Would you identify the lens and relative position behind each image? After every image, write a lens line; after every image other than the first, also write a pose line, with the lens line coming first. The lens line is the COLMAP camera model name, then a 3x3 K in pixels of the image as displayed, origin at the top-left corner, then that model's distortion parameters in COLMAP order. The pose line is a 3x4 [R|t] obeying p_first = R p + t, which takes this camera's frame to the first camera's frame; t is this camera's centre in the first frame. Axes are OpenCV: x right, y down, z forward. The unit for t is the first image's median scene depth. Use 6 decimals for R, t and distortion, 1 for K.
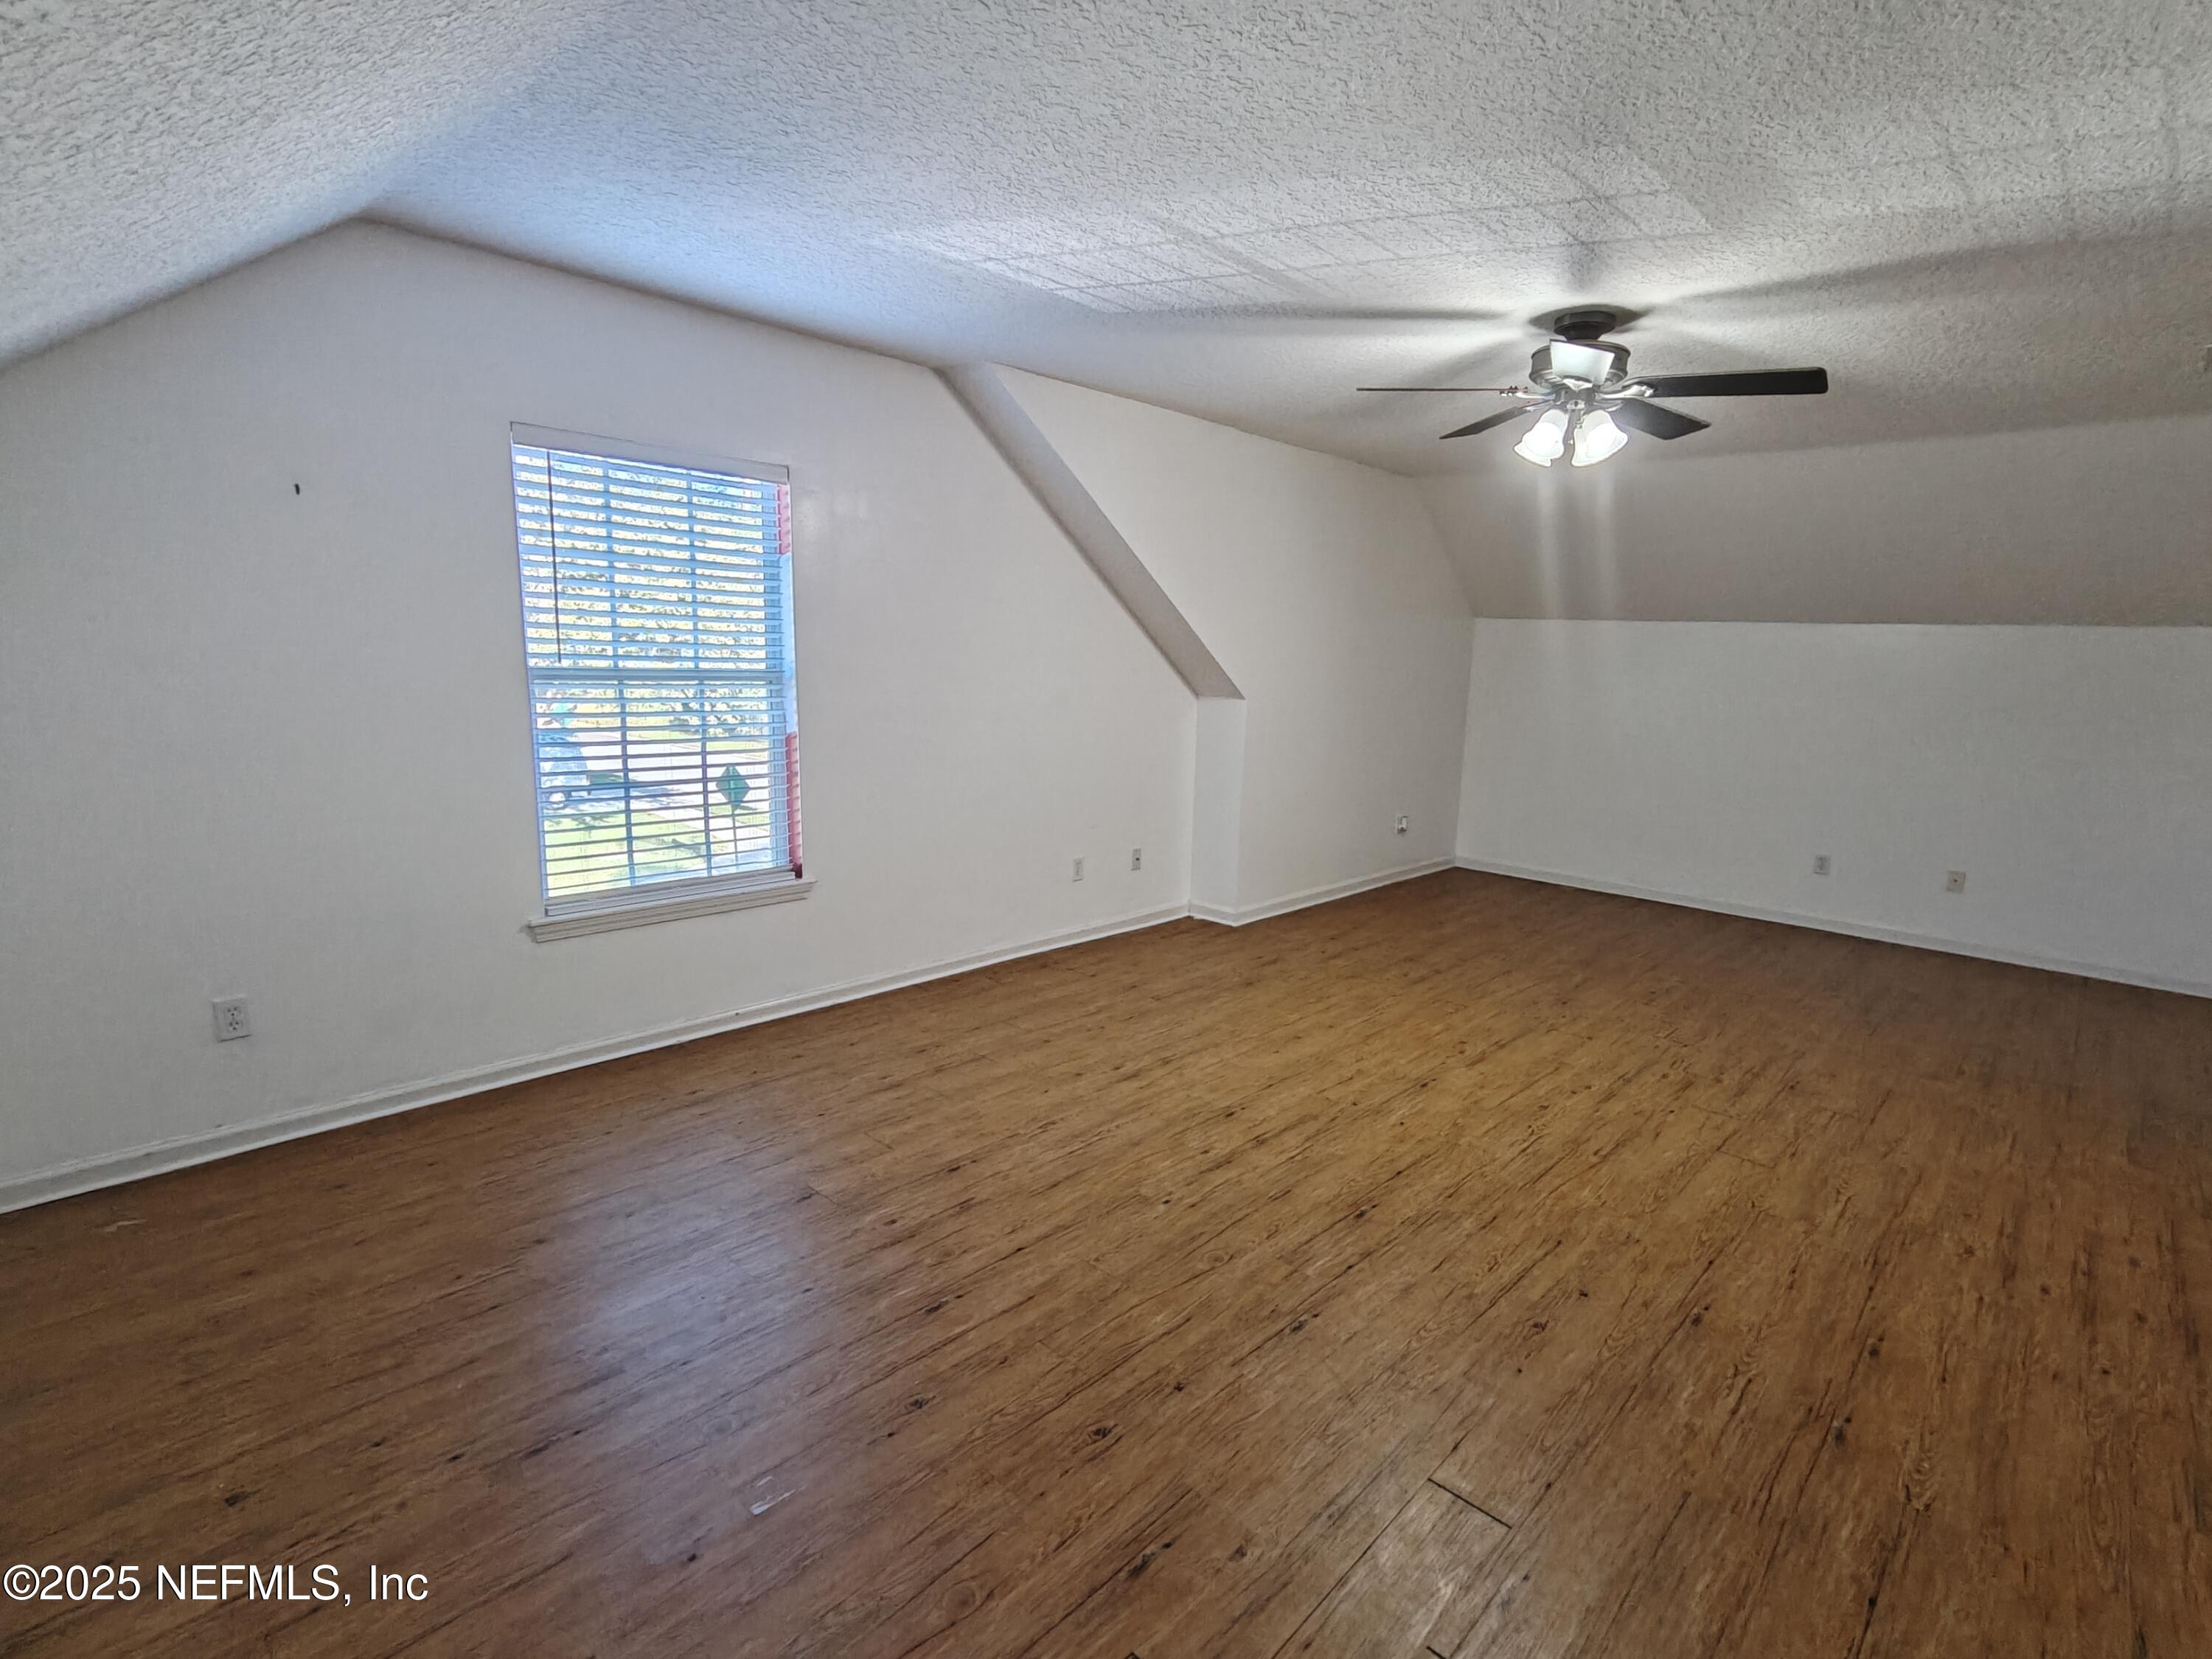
lens RADIAL K [[1069.5, 0, 1157.2], [0, 1069.5, 818.1], [0, 0, 1]] dist [0.001294, 0.004347]
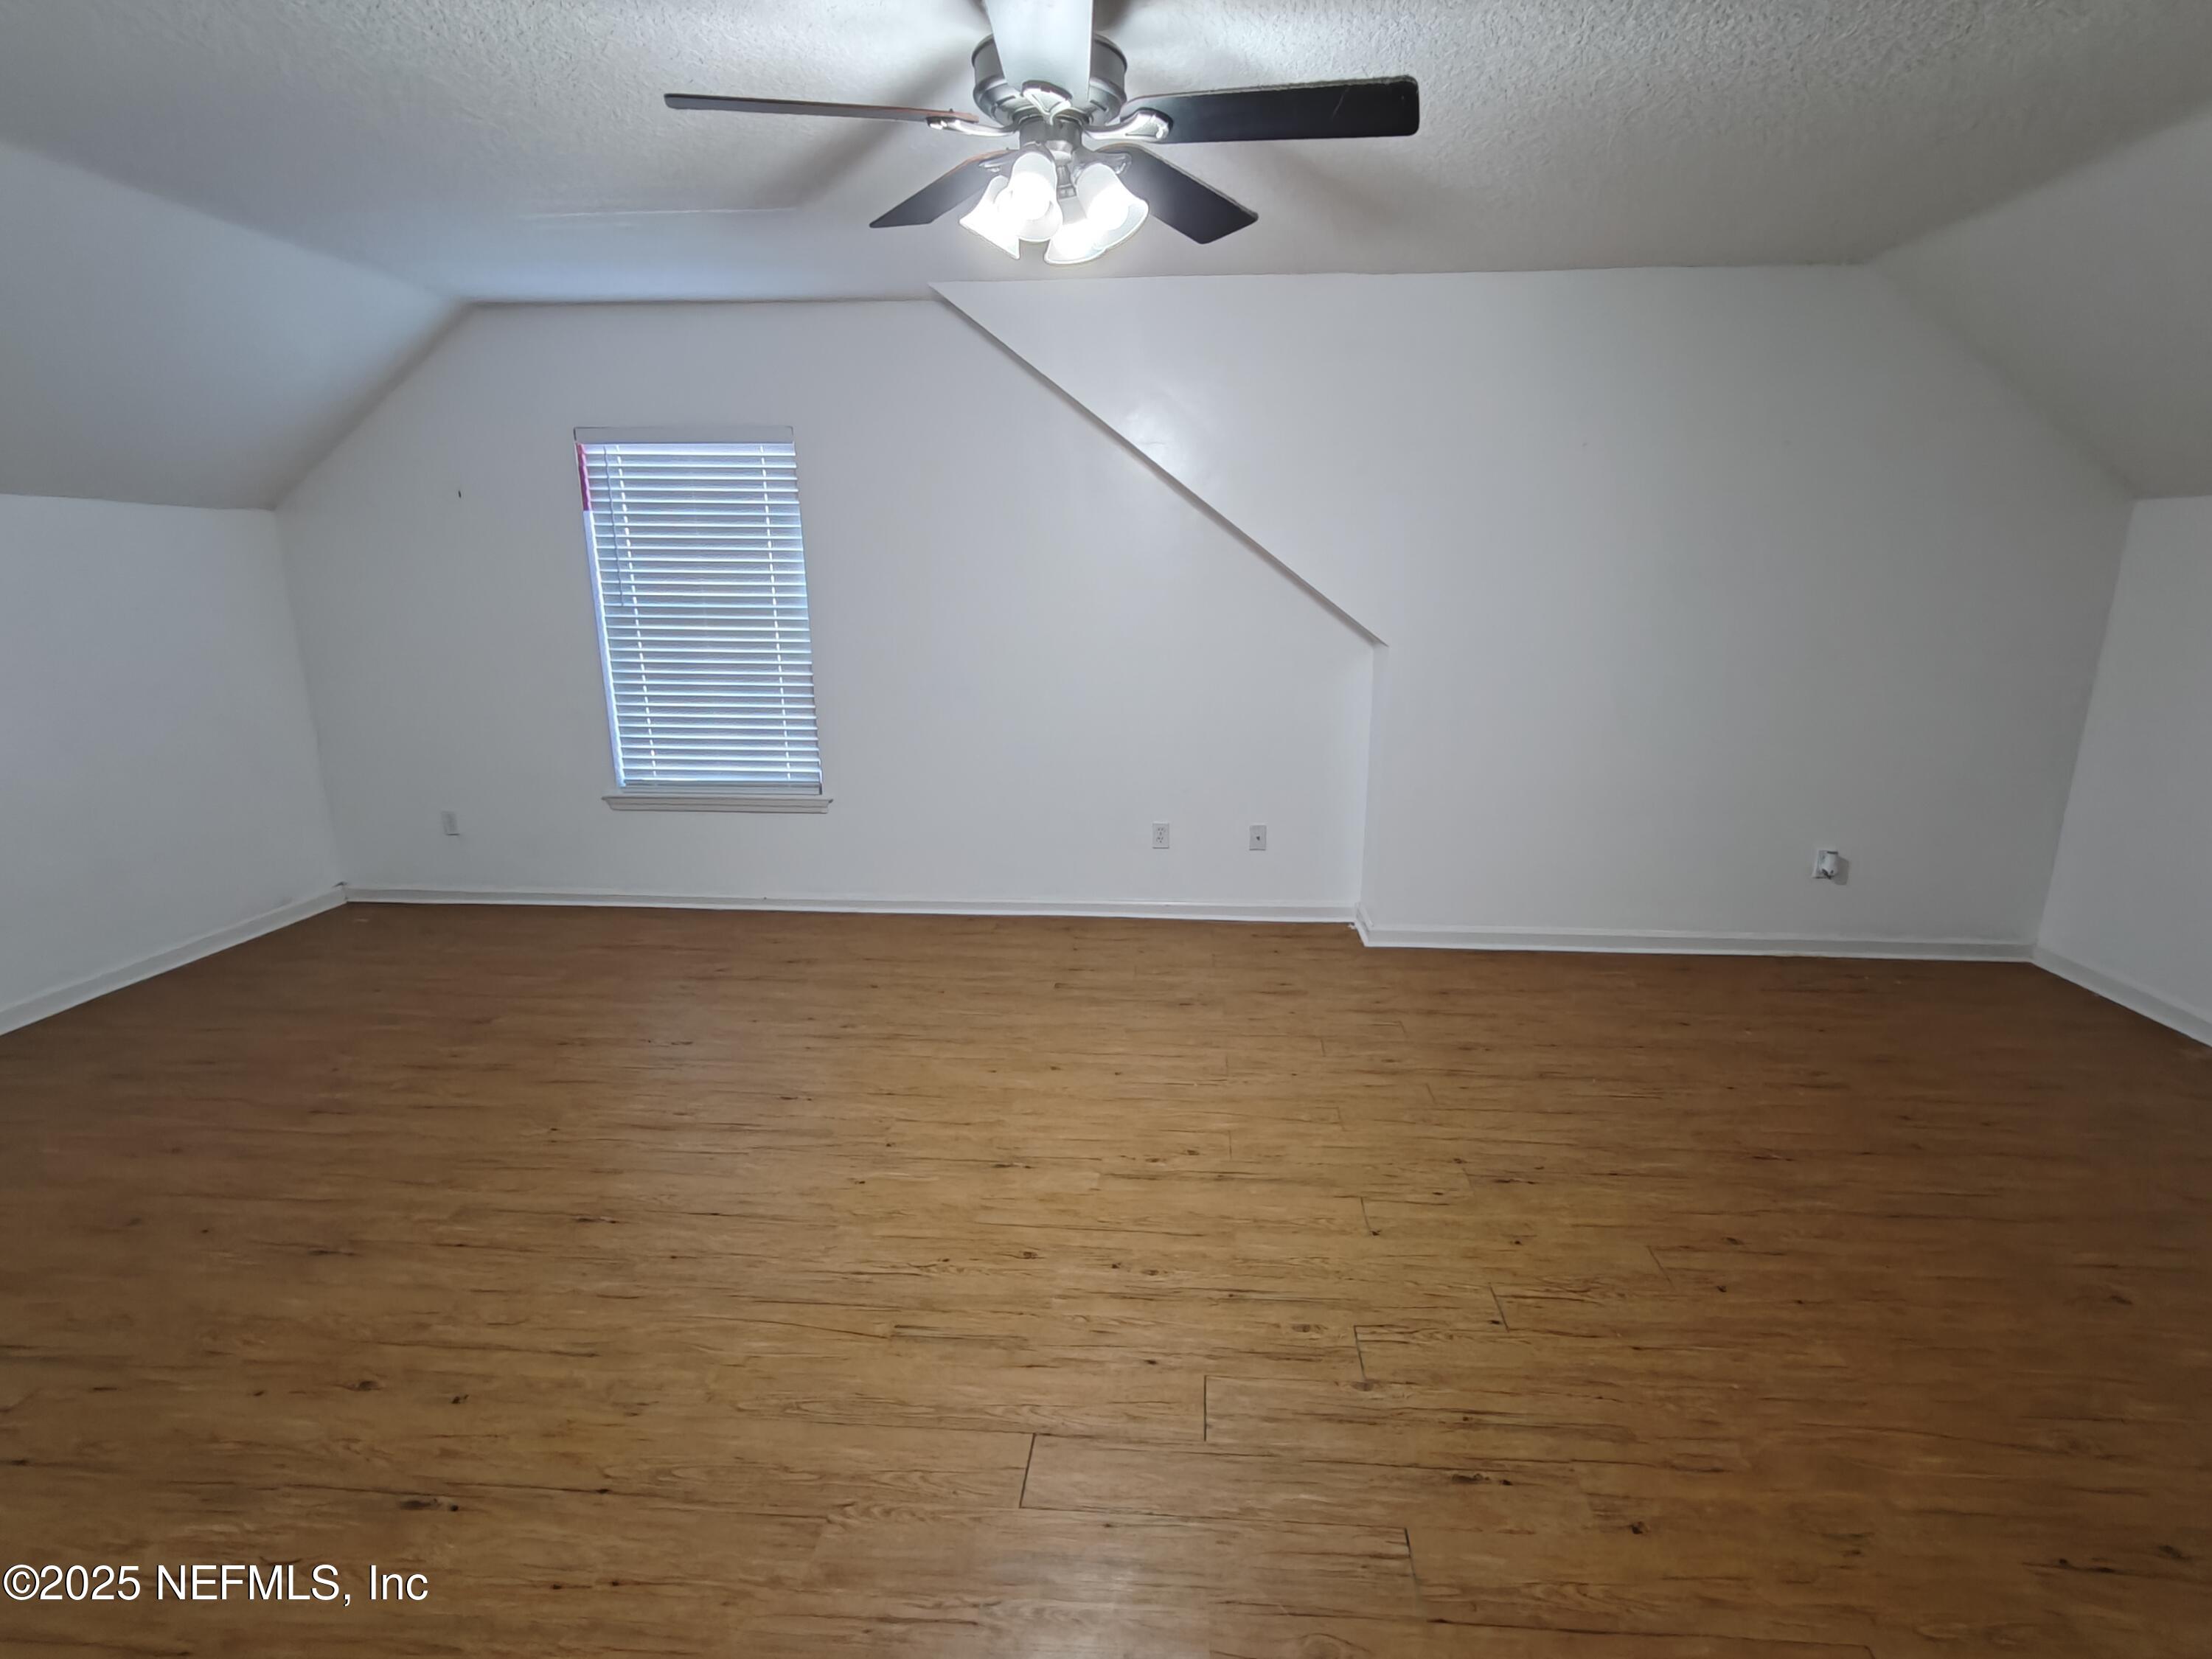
lens RADIAL K [[1069.5, 0, 1107.9], [0, 1069.5, 828.5], [0, 0, 1]] dist [0.001294, 0.004347]
pose [[0.624326, 0.149012, -0.766820, 0.773215], [-0.104319, 0.988749, 0.107204, -0.065394], [0.774167, 0.013064, 0.632846, 0.541003]]
